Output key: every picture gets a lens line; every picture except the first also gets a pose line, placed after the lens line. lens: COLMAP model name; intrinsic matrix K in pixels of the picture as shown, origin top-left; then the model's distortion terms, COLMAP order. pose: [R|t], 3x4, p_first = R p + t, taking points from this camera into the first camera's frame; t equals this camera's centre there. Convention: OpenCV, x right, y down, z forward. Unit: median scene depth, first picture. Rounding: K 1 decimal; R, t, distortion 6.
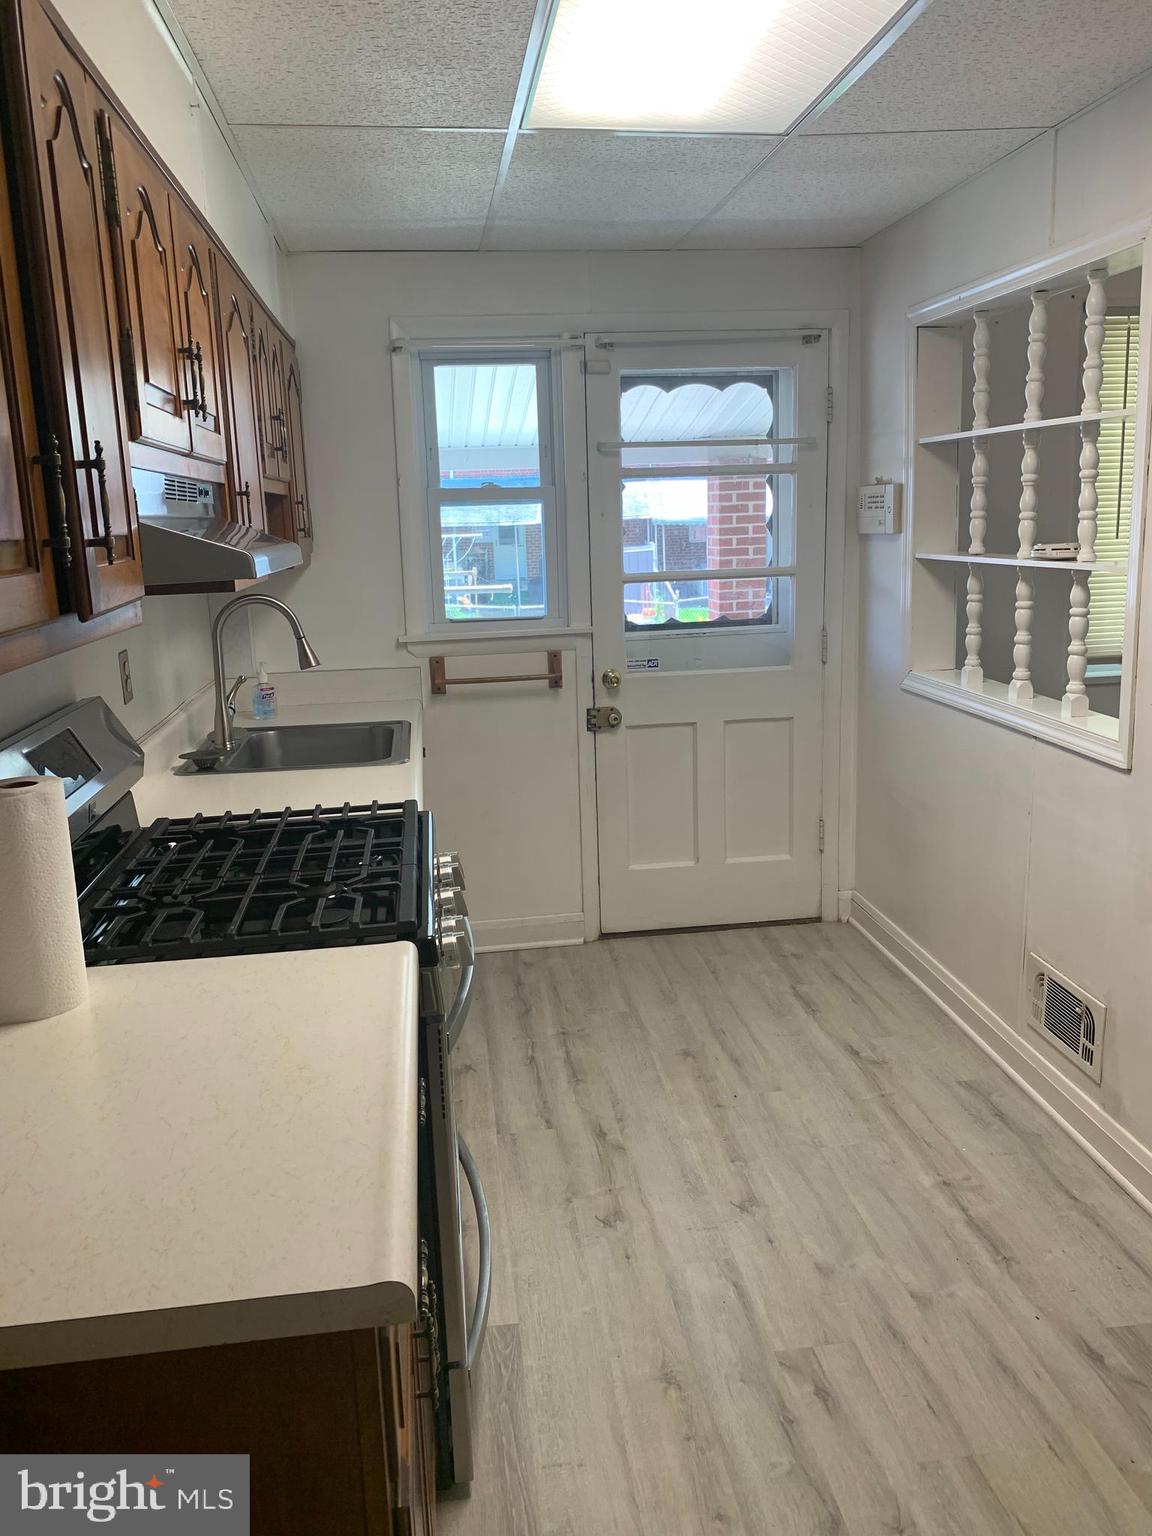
lens RADIAL K [[1181.0, 0, 568.8], [0, 1181.0, 748.0], [0, 0, 1]] dist [0.023670, -0.034108]
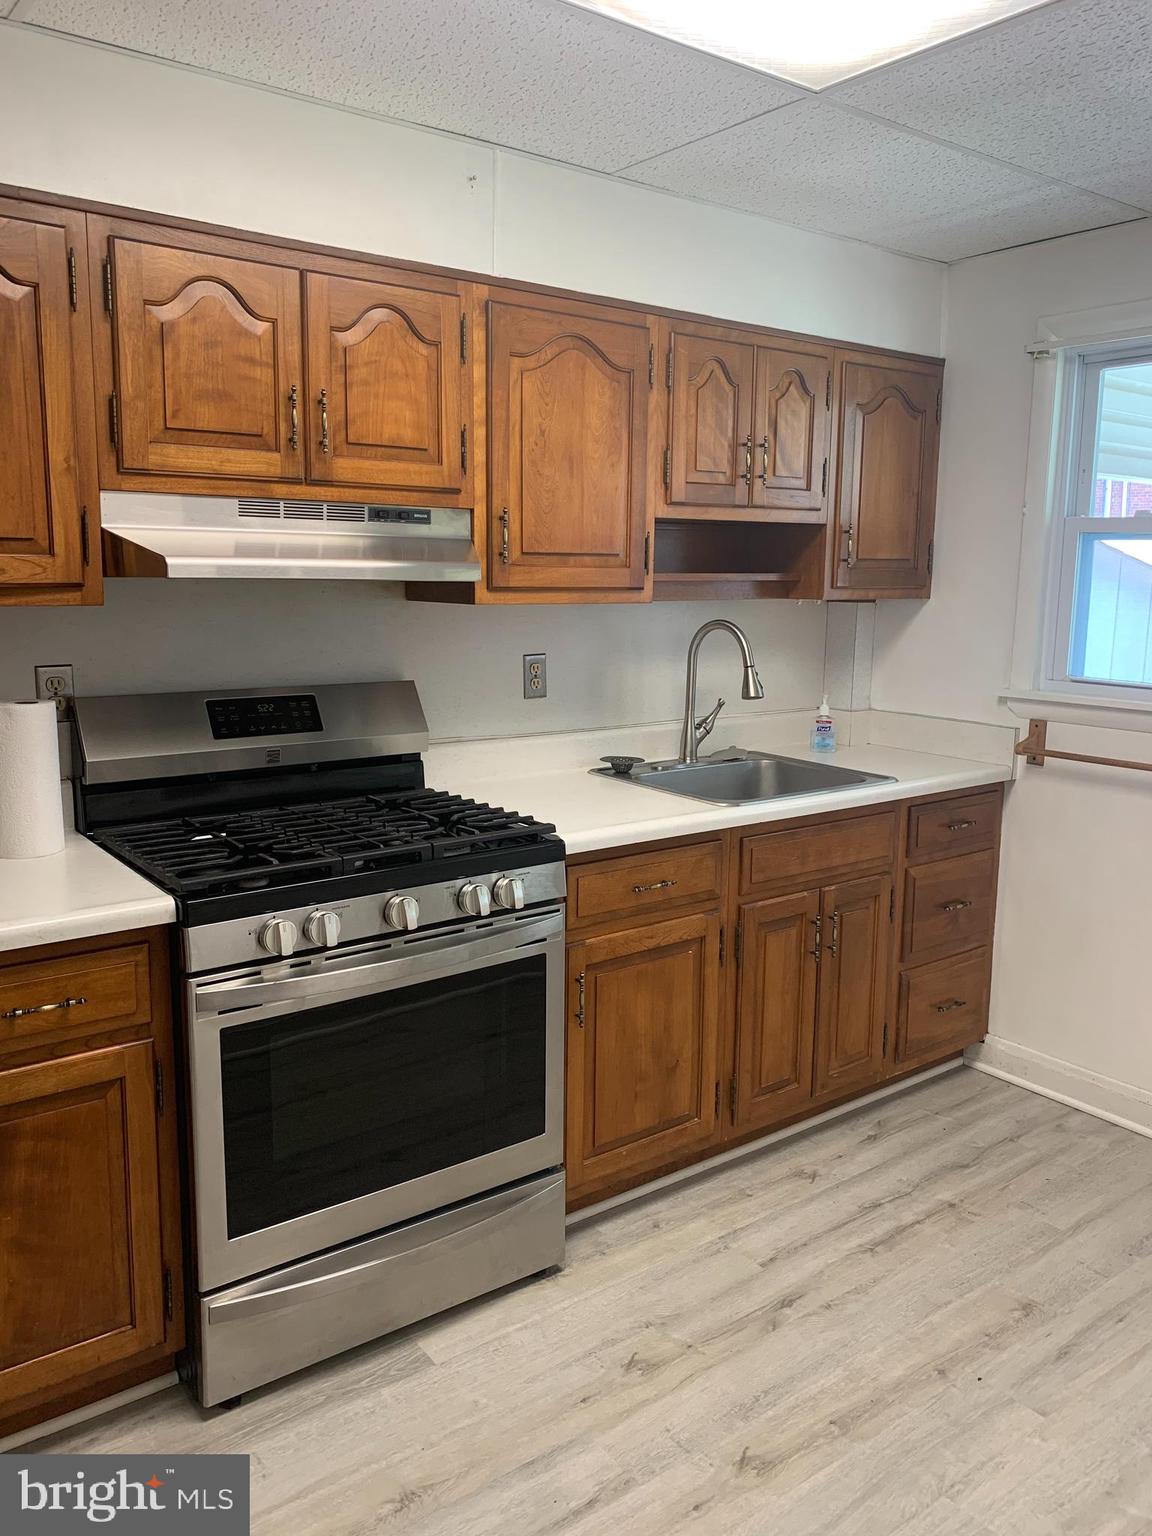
lens RADIAL K [[1181.0, 0, 591.1], [0, 1181.0, 739.7], [0, 0, 1]] dist [0.023670, -0.034108]
pose [[0.504559, 0.169117, -0.846652, 0.584848], [-0.200032, 0.976844, 0.075914, -0.086691], [0.839885, 0.131055, 0.526704, 0.410401]]
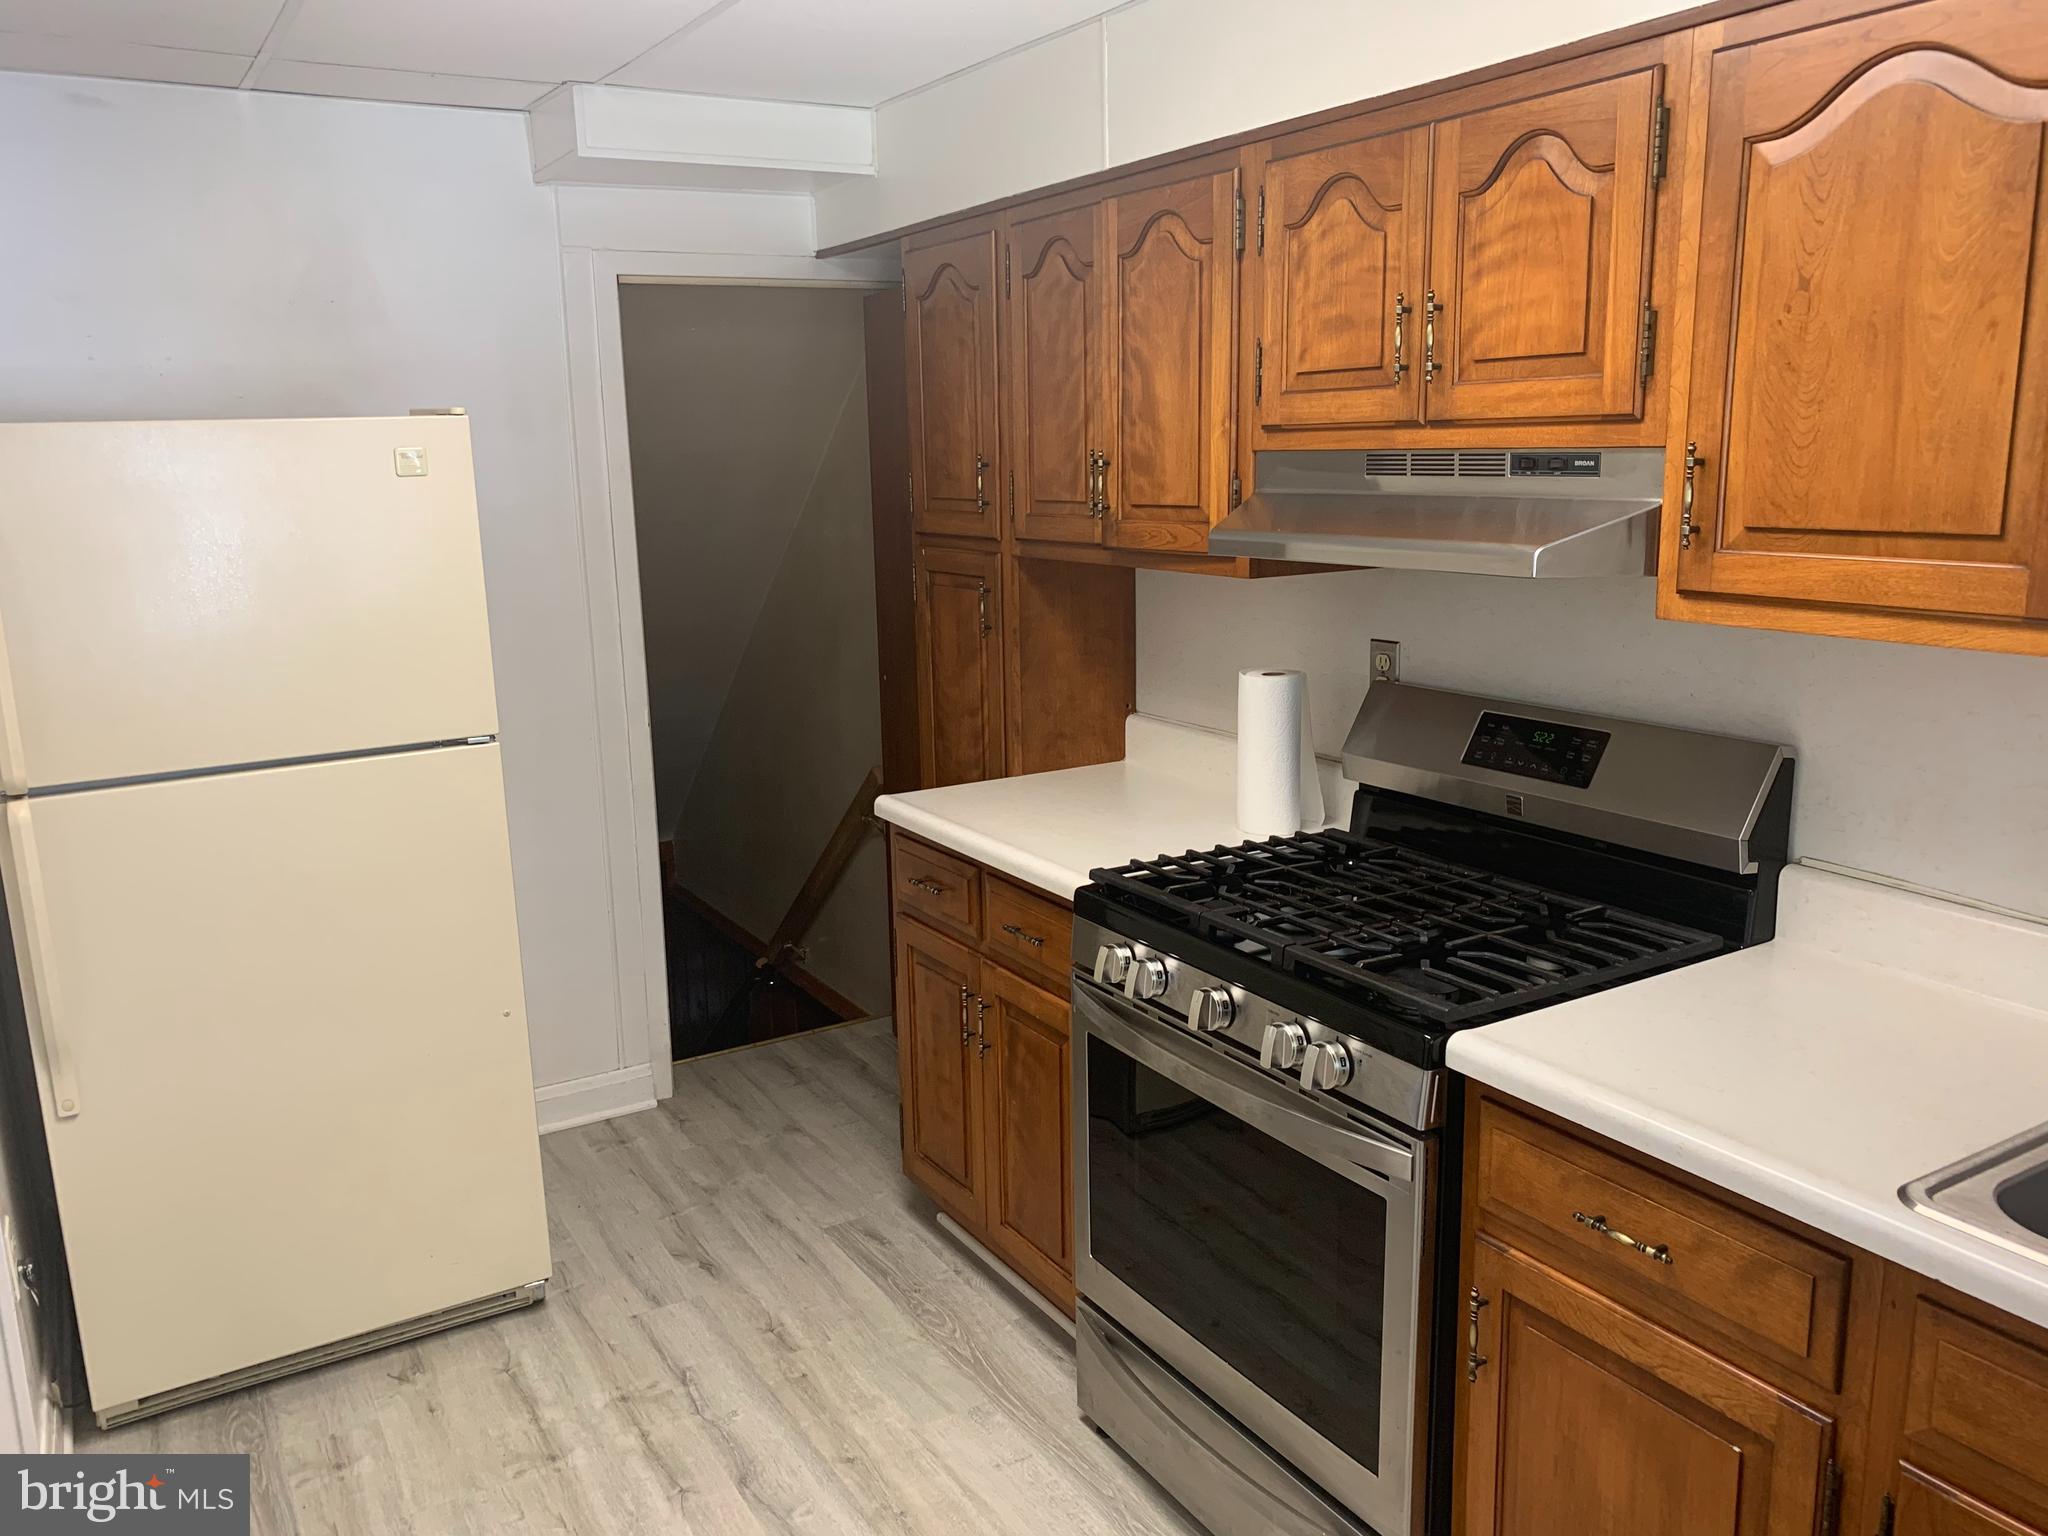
lens RADIAL K [[1574.7, 0, 1005.9], [0, 1574.7, 755.2], [0, 0, 1]] dist [0.023670, -0.034108]
pose [[-0.914013, 0.136983, -0.381858, 0.280028], [-0.021595, 0.923505, 0.382977, -0.293862], [0.405109, 0.358292, -0.841138, 1.248847]]
